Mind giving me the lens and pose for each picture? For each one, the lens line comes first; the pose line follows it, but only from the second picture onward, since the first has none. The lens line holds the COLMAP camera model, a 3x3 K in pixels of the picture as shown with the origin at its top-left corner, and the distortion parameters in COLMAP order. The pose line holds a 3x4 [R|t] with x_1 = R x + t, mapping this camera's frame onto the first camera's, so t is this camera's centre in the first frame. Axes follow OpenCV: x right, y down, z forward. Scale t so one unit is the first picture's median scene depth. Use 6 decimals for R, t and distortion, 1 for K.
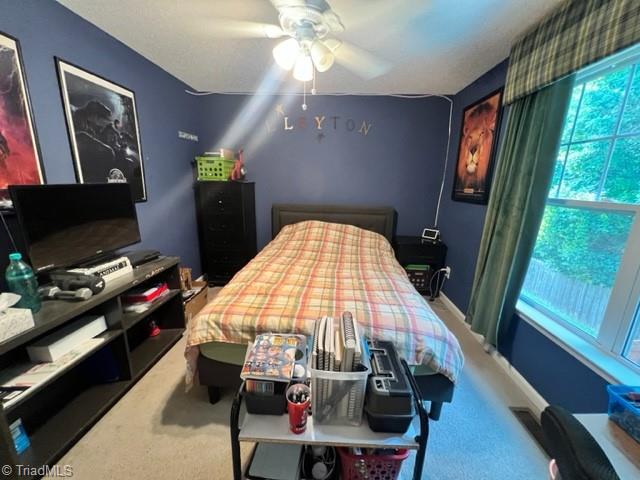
lens RADIAL K [[255.4, 0, 320.9], [0, 255.4, 240.9], [0, 0, 1]] dist [-0.004349, 0.000924]
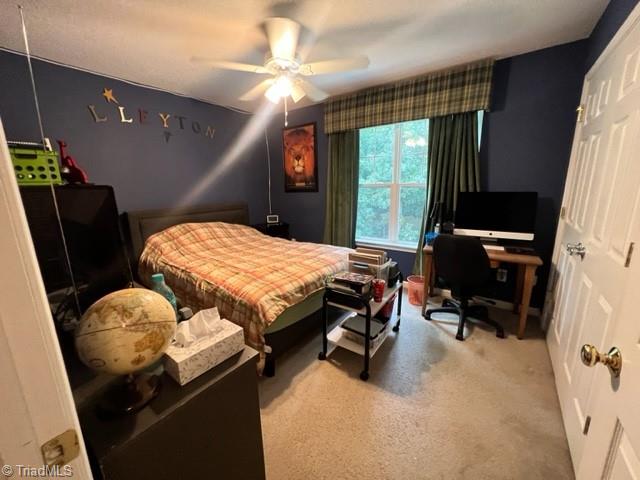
lens RADIAL K [[255.4, 0, 319.3], [0, 255.4, 239.3], [0, 0, 1]] dist [-0.004349, 0.000924]
pose [[0.548171, -0.212201, 0.808999, -0.679812], [0.224504, 0.969112, 0.102077, -0.008452], [-0.805672, 0.125667, 0.578879, 0.067451]]
